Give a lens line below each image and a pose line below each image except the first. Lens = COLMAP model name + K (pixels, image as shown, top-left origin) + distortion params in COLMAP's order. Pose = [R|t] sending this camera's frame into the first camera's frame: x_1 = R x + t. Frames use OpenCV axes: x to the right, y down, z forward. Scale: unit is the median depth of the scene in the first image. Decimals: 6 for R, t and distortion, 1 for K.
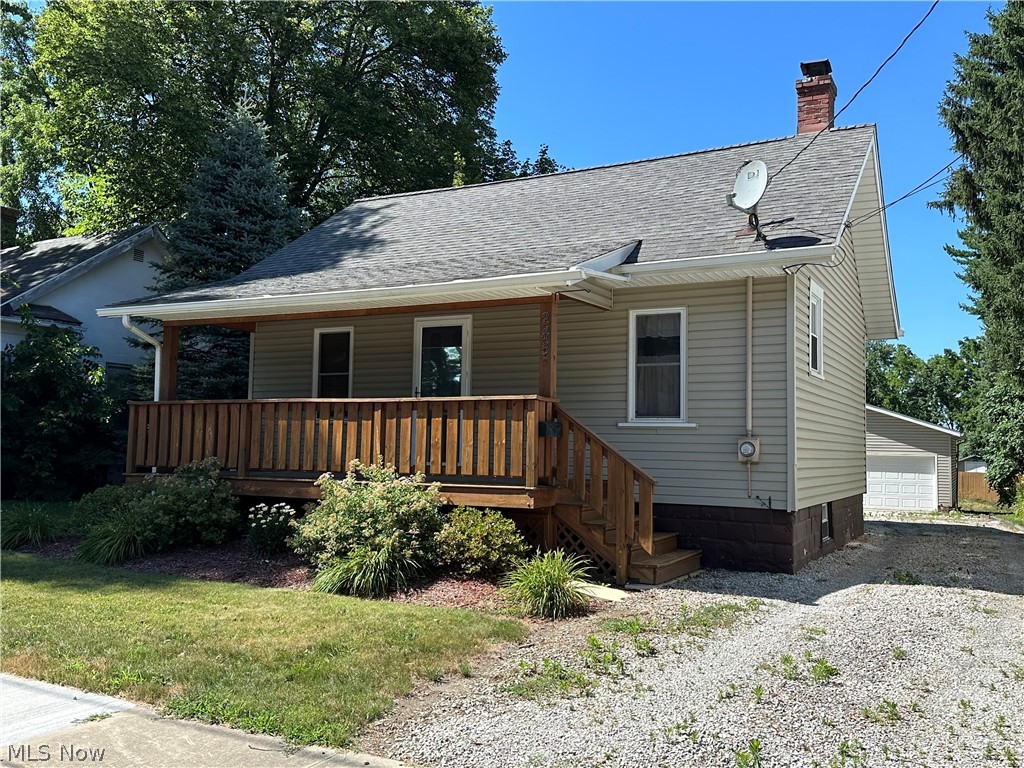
lens RADIAL K [[917.3, 0, 509.4], [0, 917.3, 391.5], [0, 0, 1]] dist [0.075118, -0.043072]
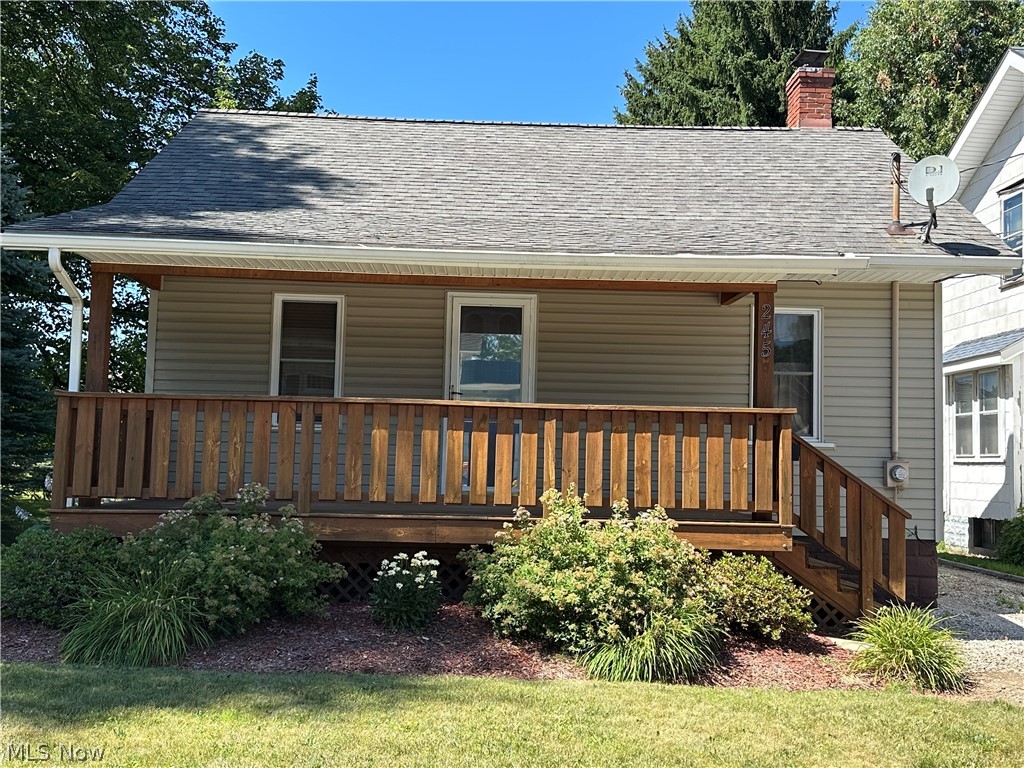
lens RADIAL K [[1046.6, 0, 509.8], [0, 1046.6, 386.5], [0, 0, 1]] dist [0.070249, 0.000000]
pose [[0.873292, 0.040012, 0.485551, -0.525334], [-0.040290, 0.999139, -0.009870, 0.003038], [-0.485528, -0.010943, 0.874153, 0.263400]]
